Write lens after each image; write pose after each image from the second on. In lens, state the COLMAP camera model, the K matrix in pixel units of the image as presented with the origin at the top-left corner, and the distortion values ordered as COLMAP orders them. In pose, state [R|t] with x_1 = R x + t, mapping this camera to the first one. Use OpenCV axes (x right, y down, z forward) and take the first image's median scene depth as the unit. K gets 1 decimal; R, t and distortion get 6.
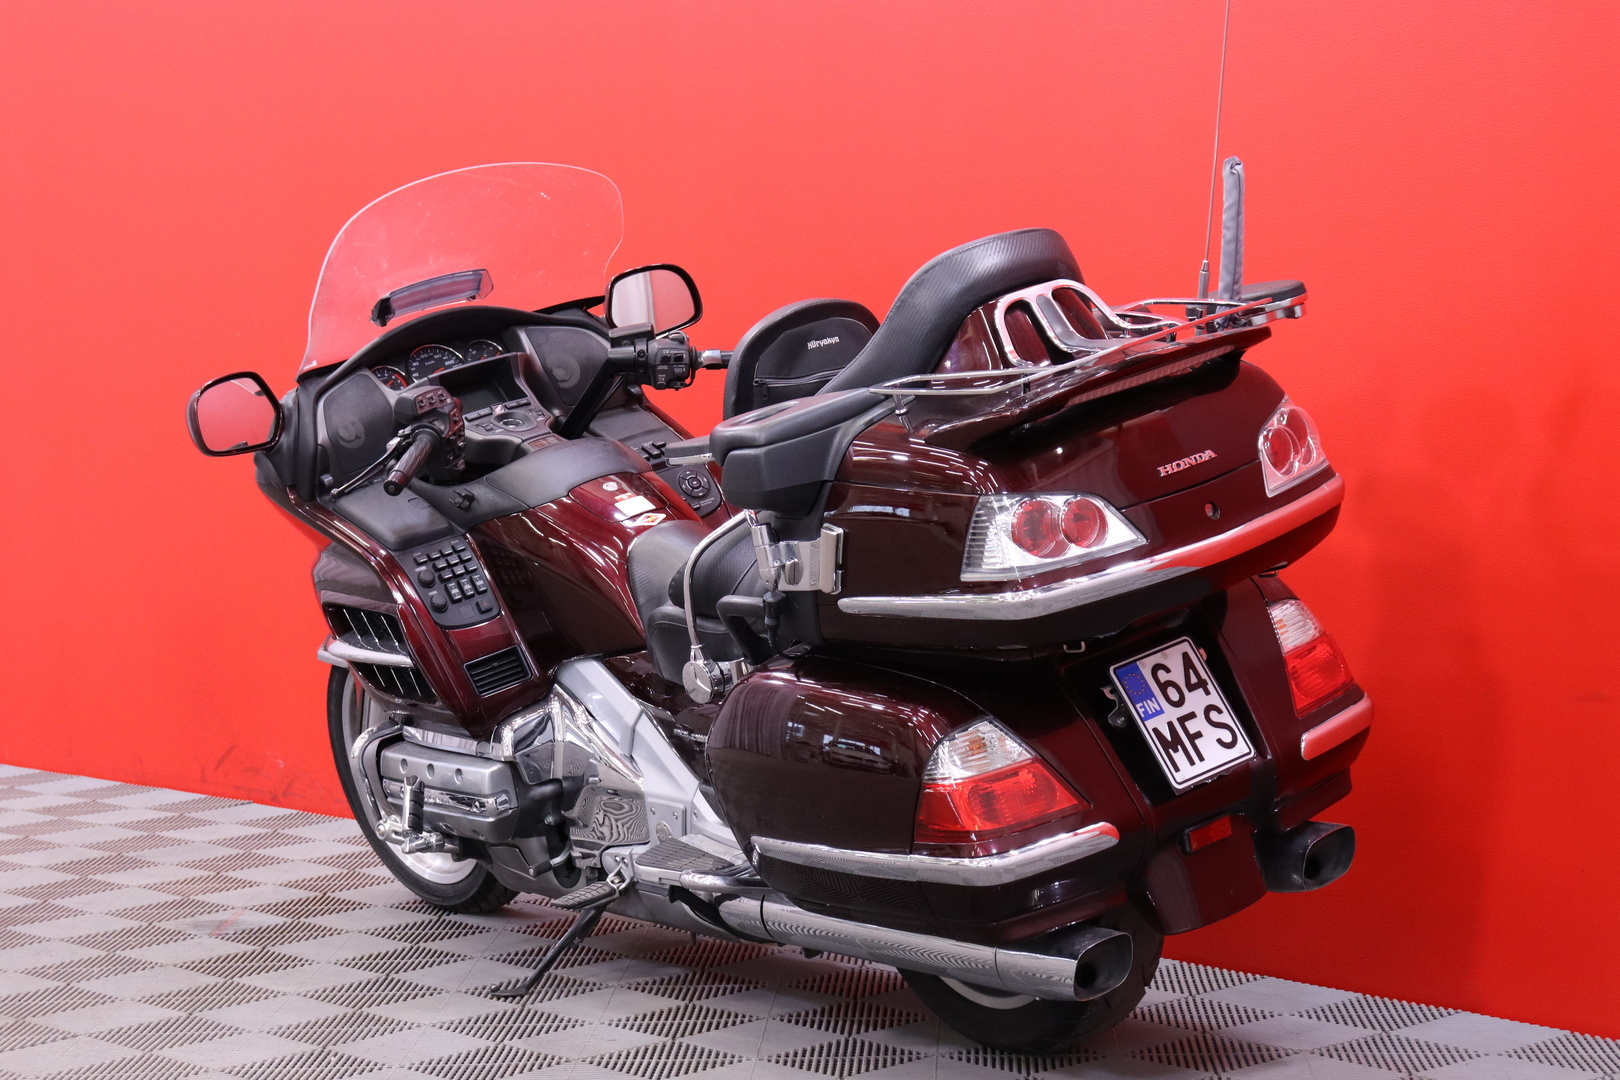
lens RADIAL K [[3307.1, 0, 810.0], [0, 3307.1, 540.0], [0, 0, 1]] dist [0.049559, 2.250098]
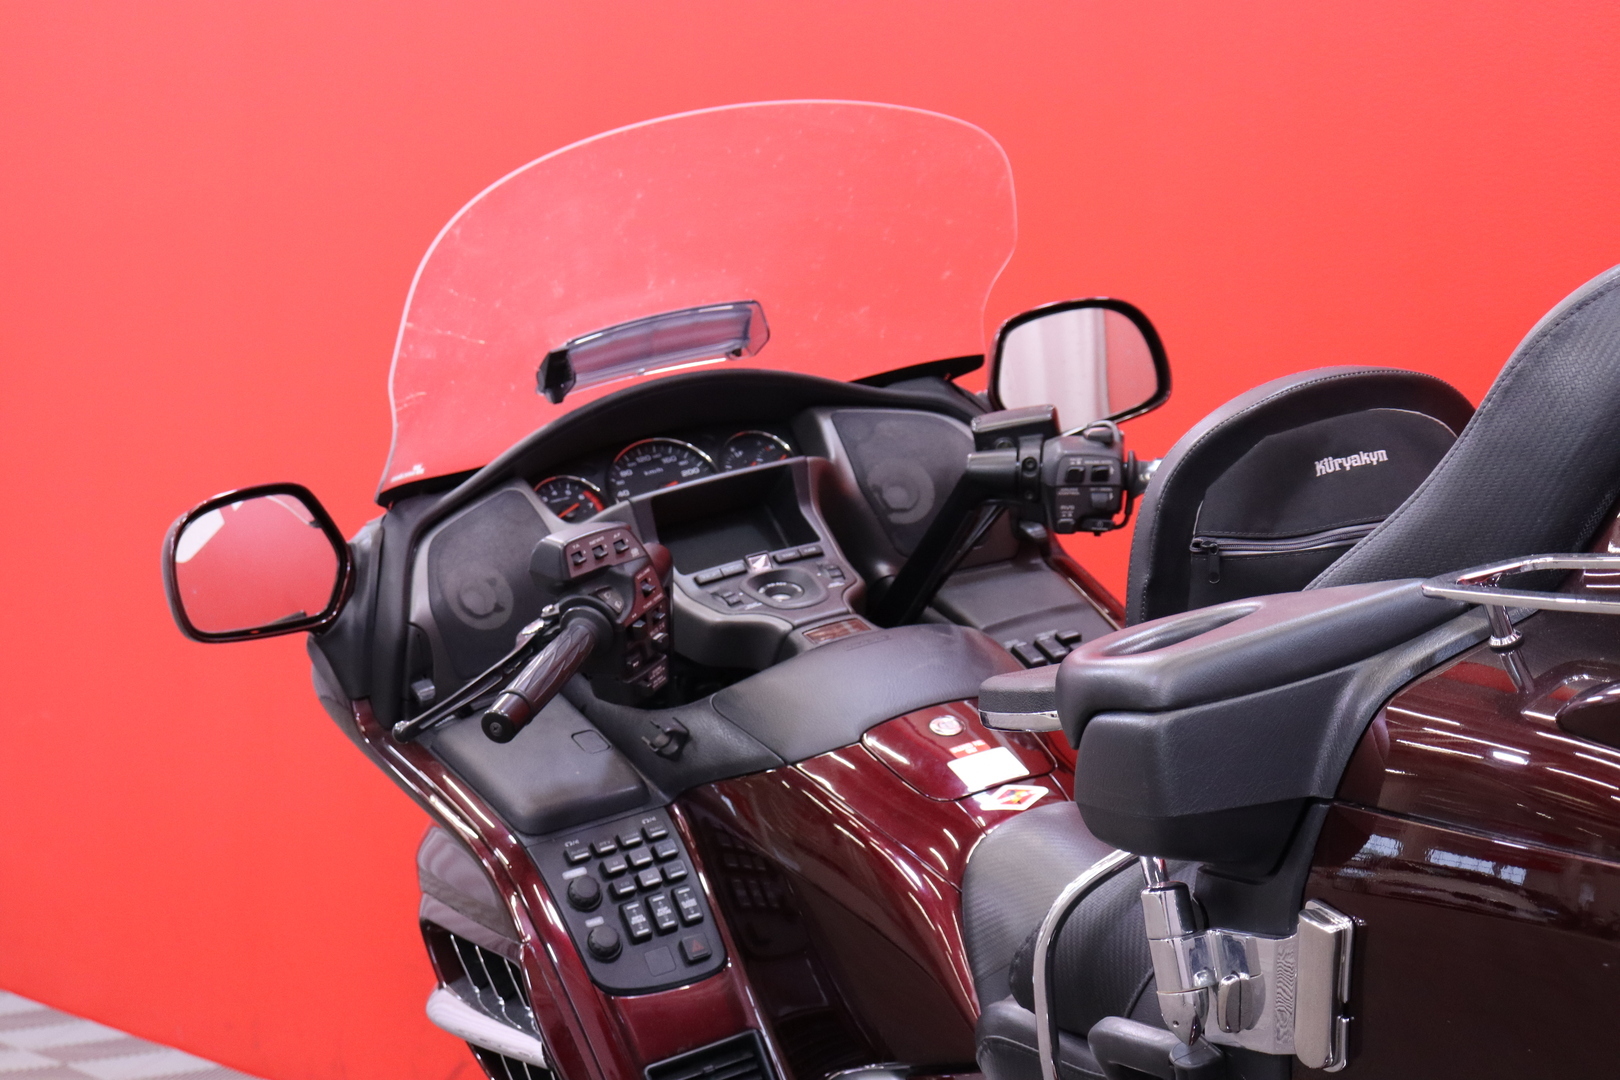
lens RADIAL K [[3533.3, 0, 810.0], [0, 3533.3, 540.0], [0, 0, 1]] dist [0.349864, 0.005874]
pose [[0.980508, 0.029300, -0.194282, 0.024470], [-0.033547, 0.999264, -0.018605, -0.033902], [0.193594, 0.024760, 0.980769, 0.456806]]
